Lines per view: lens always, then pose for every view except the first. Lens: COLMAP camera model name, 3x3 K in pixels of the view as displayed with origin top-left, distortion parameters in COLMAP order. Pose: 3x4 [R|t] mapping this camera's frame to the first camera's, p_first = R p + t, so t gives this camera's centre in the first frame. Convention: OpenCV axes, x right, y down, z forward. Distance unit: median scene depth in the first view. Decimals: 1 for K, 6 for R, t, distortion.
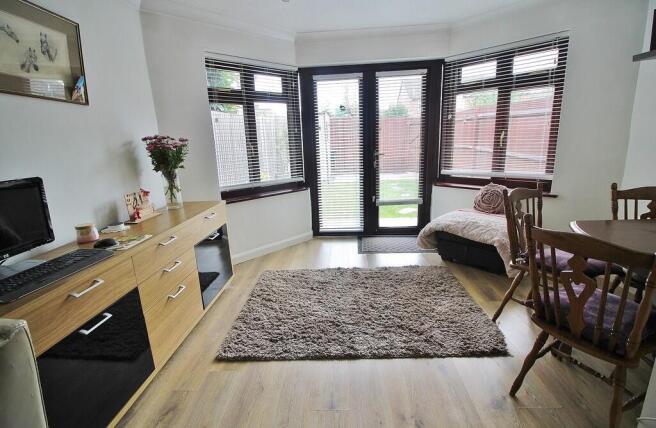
lens RADIAL K [[309.5, 0, 329.7], [0, 309.5, 211.8], [0, 0, 1]] dist [0.001044, -0.000560]
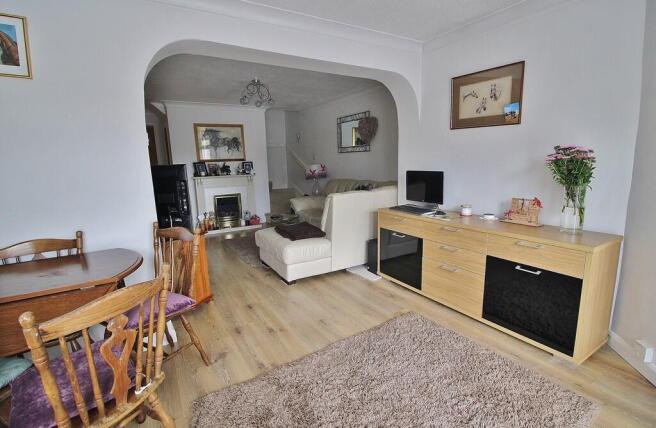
lens RADIAL K [[309.5, 0, 328.7], [0, 309.5, 214.9], [0, 0, 1]] dist [0.001044, -0.000560]
pose [[-0.808416, 0.172635, -0.562726, 0.748043], [-0.076725, 0.916960, 0.391532, -0.510861], [0.583590, 0.359695, -0.728040, 1.864719]]
